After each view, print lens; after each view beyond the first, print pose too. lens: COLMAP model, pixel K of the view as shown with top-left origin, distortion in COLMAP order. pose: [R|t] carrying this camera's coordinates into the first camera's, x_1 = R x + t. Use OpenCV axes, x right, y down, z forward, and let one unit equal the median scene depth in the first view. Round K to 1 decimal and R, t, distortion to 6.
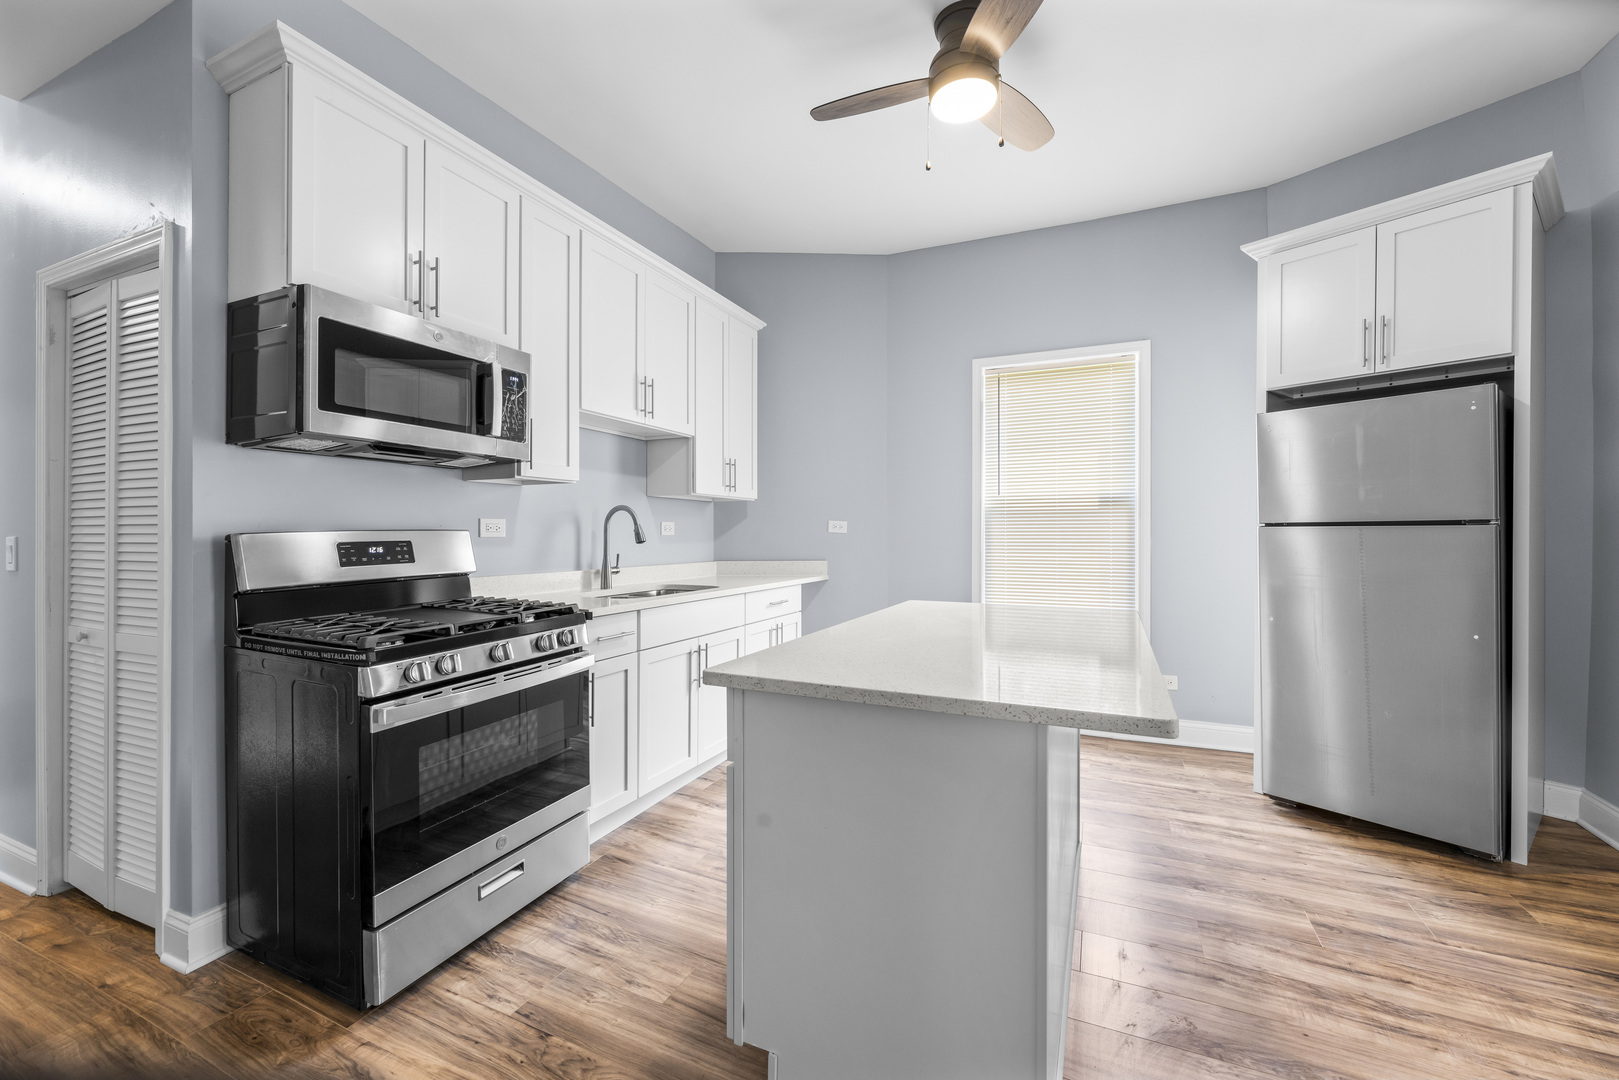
lens RADIAL K [[652.2, 0, 809.5], [0, 652.2, 529.9], [0, 0, 1]] dist [0.001088, -0.000798]
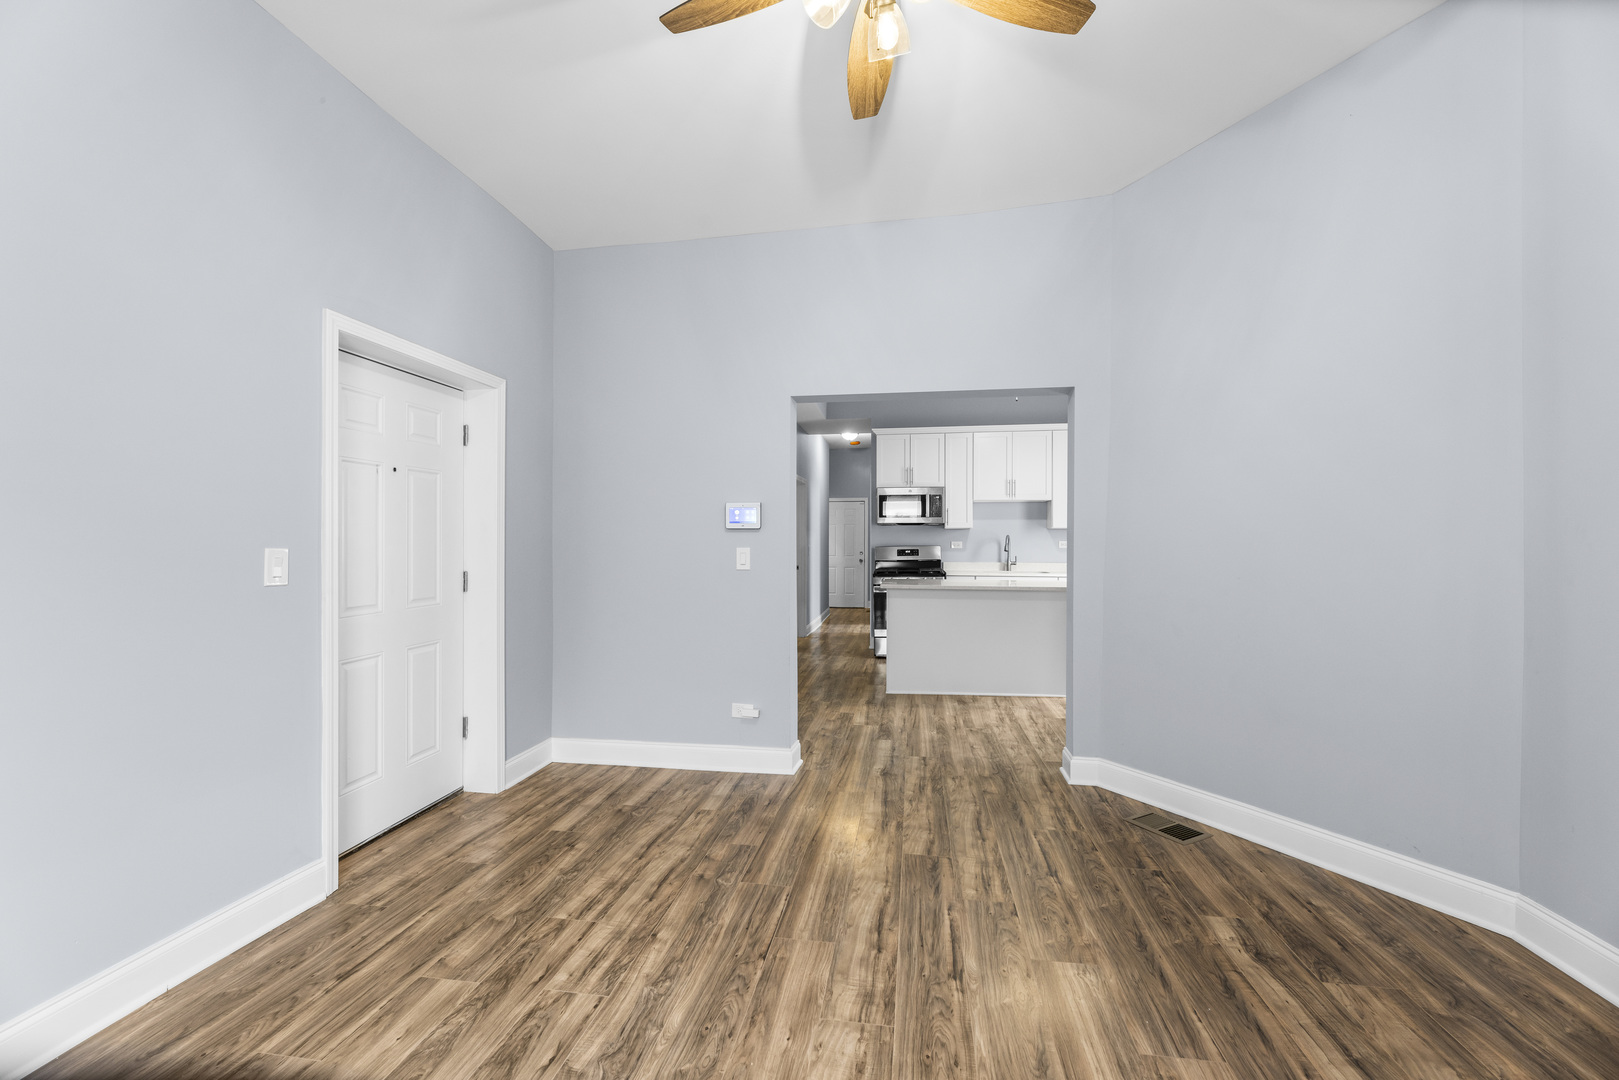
lens RADIAL K [[652.2, 0, 811.4], [0, 652.2, 543.5], [0, 0, 1]] dist [0.001088, -0.000798]
pose [[0.278730, 0.004864, -0.960357, 2.347086], [0.004440, 0.999970, 0.006354, -0.033882], [0.960359, -0.006035, 0.278700, -0.429304]]
